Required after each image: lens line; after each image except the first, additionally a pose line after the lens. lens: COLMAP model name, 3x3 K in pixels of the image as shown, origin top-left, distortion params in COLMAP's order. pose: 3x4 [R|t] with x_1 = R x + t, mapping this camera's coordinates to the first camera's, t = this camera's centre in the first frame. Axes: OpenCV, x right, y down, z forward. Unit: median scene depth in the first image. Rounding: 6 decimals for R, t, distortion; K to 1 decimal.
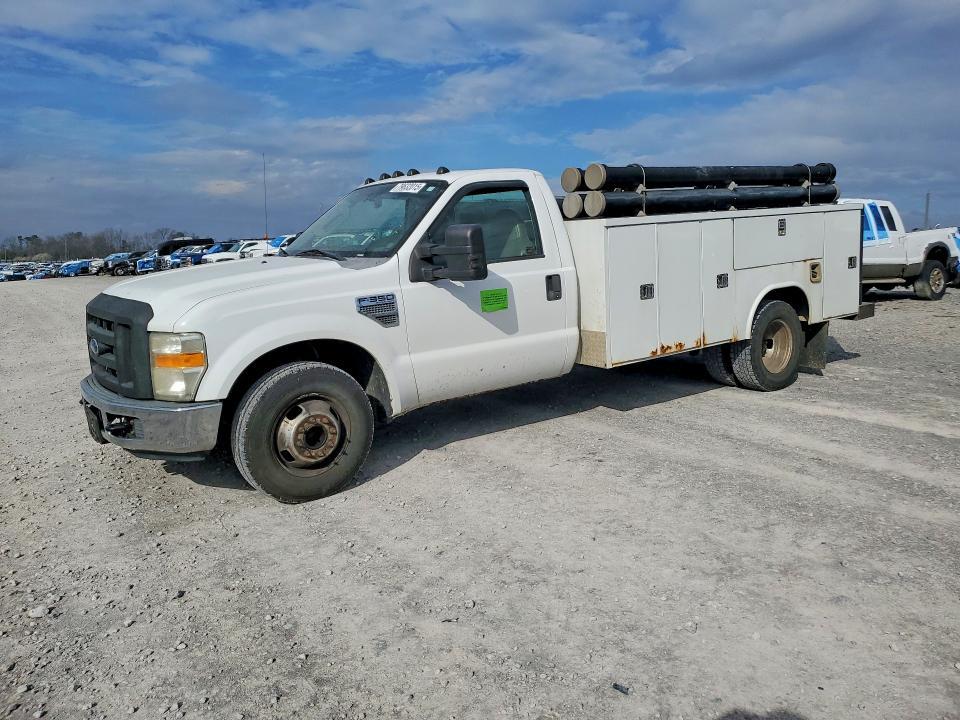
lens RADIAL K [[797.9, 0, 480.0], [0, 797.9, 360.0], [0, 0, 1]] dist [0.002622, 0.001649]
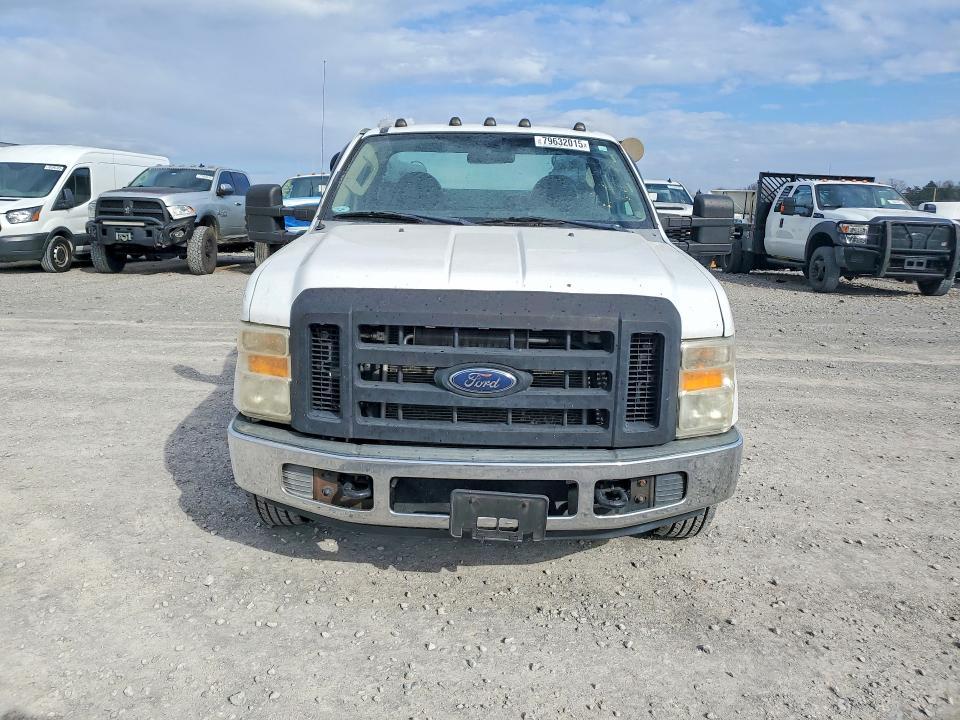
lens RADIAL K [[754.4, 0, 480.0], [0, 754.4, 360.0], [0, 0, 1]] dist [0.033102, 0.001286]
pose [[0.575175, -0.121896, 0.808898, -0.925626], [0.081357, 0.992457, 0.091708, -0.079944], [-0.813975, 0.013062, 0.580753, 0.702957]]
